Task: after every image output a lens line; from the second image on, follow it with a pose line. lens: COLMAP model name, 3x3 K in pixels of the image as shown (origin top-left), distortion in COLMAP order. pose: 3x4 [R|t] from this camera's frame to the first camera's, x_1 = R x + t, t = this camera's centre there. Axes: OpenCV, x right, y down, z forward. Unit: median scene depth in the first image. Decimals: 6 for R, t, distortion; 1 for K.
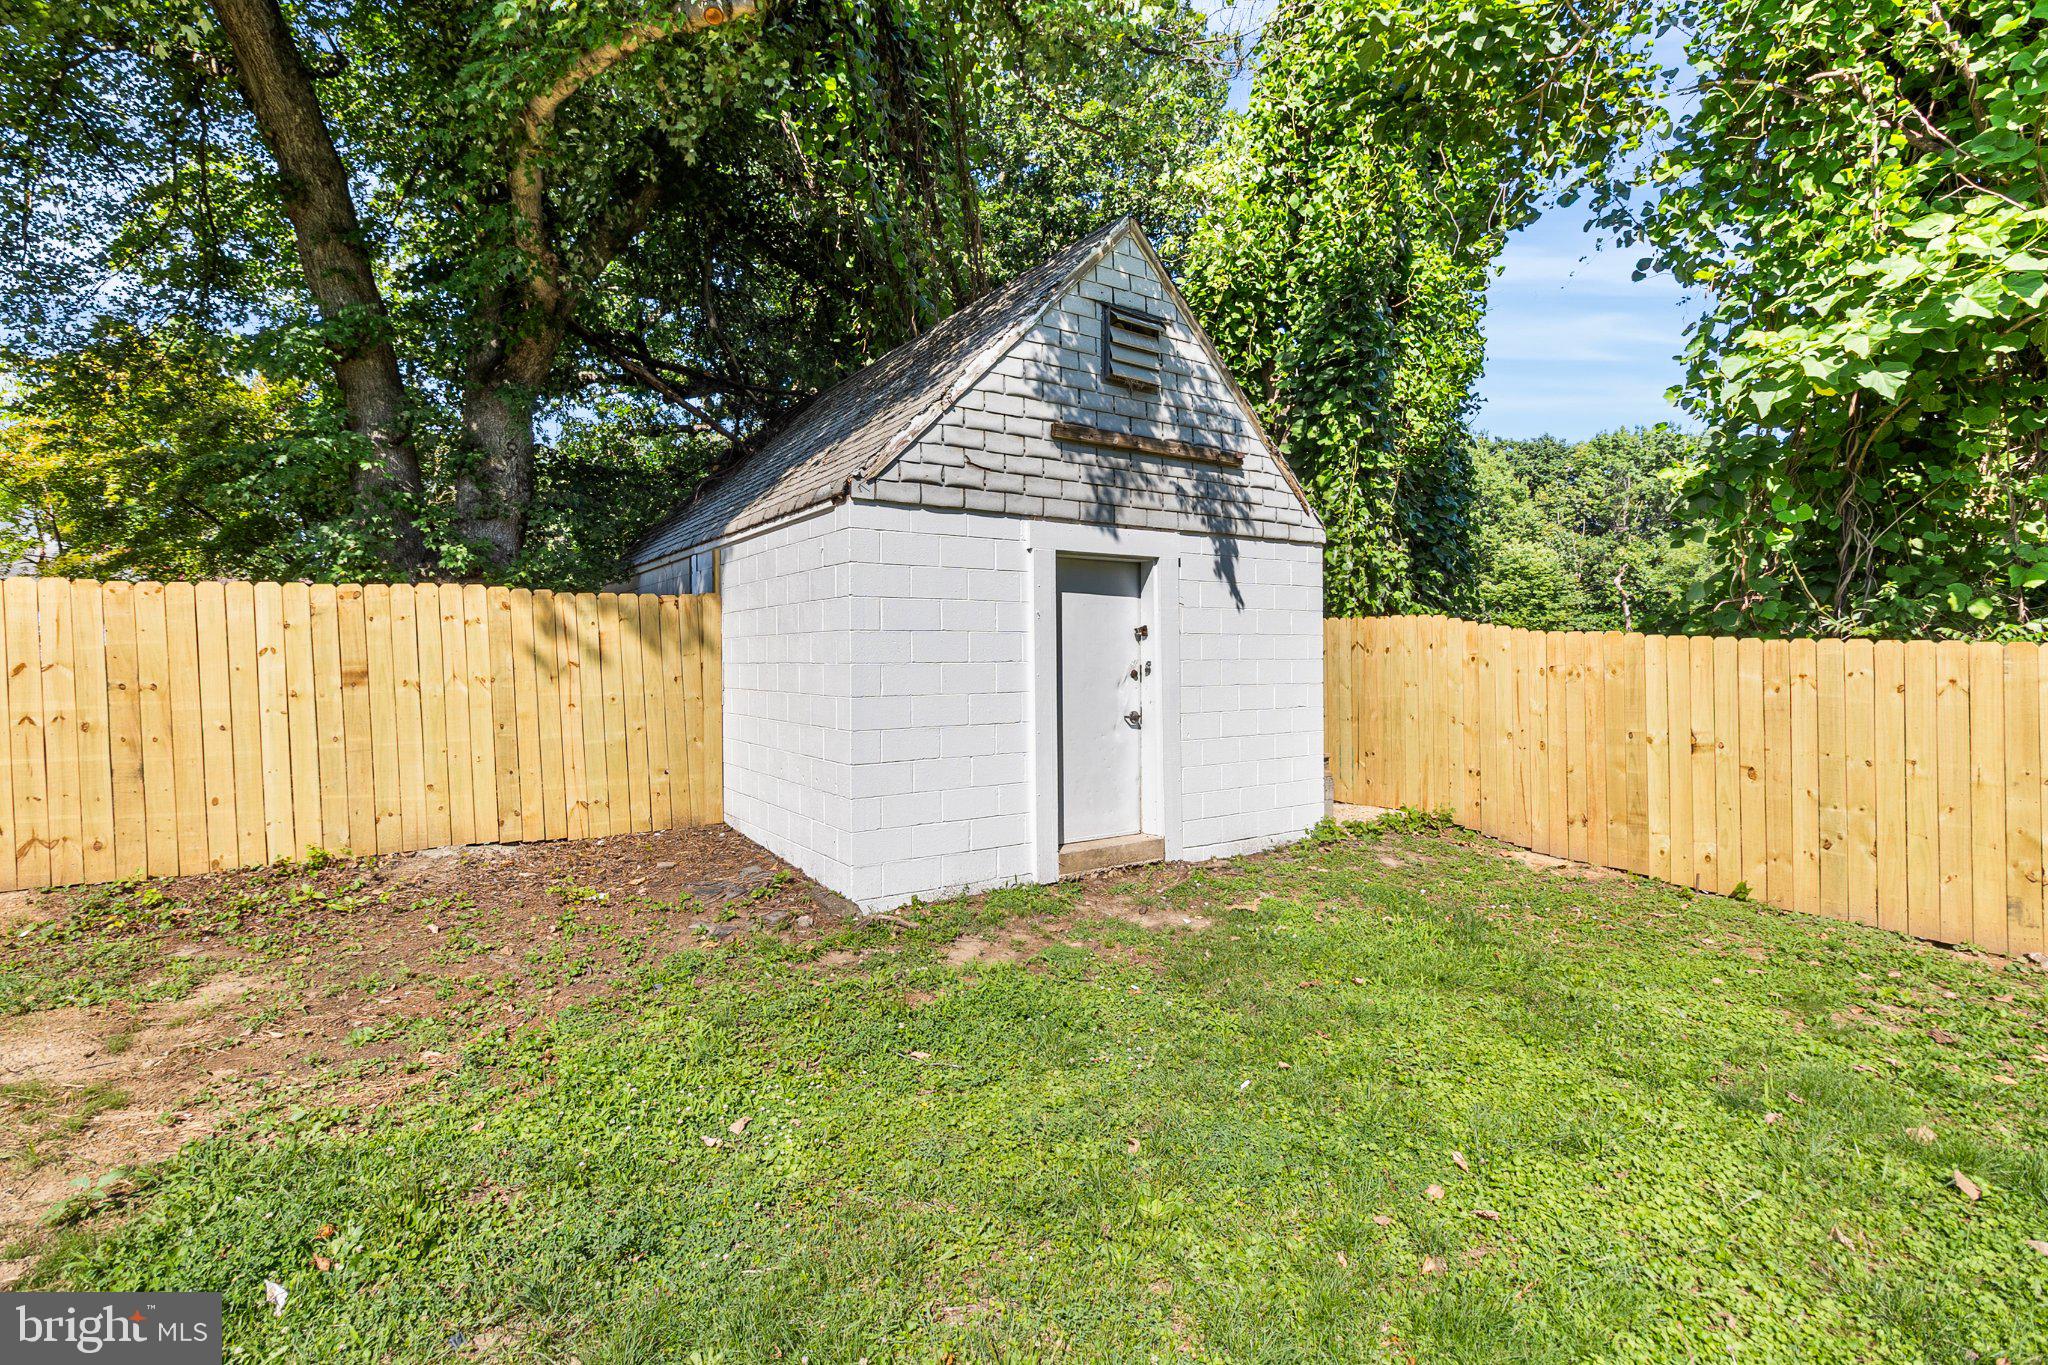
lens RADIAL K [[942.5, 0, 1017.6], [0, 942.5, 650.9], [0, 0, 1]] dist [-0.008716, 0.000445]
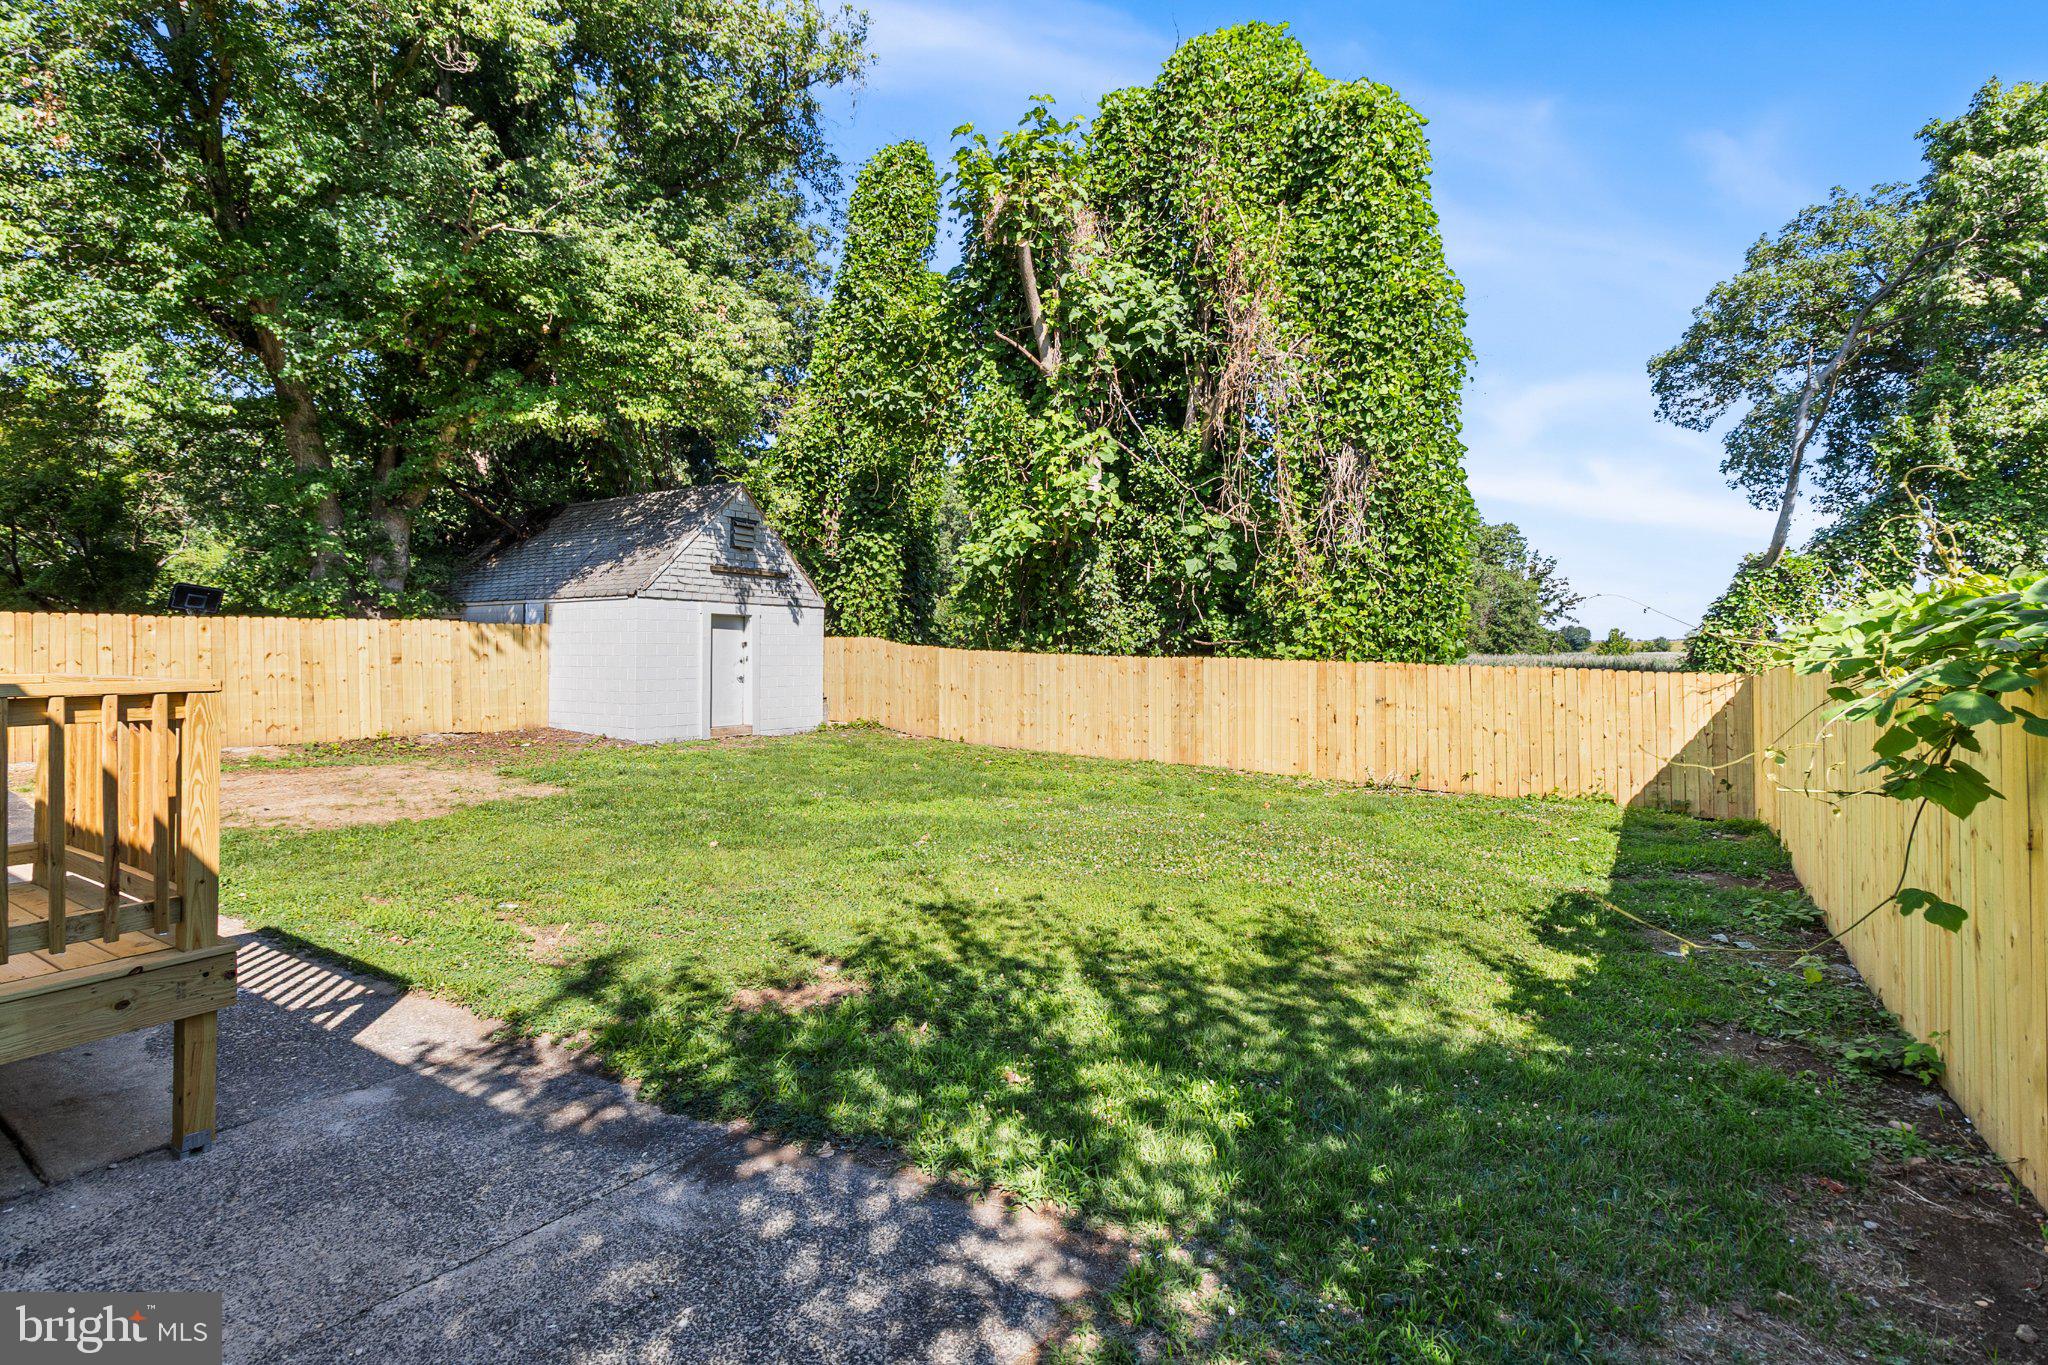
lens RADIAL K [[942.5, 0, 1017.6], [0, 942.5, 650.9], [0, 0, 1]] dist [-0.008716, 0.000445]
pose [[0.923474, 0.012962, 0.383443, -0.159905], [-0.010874, 0.999912, -0.007611, 0.008366], [-0.383508, 0.002858, 0.923533, -1.601856]]
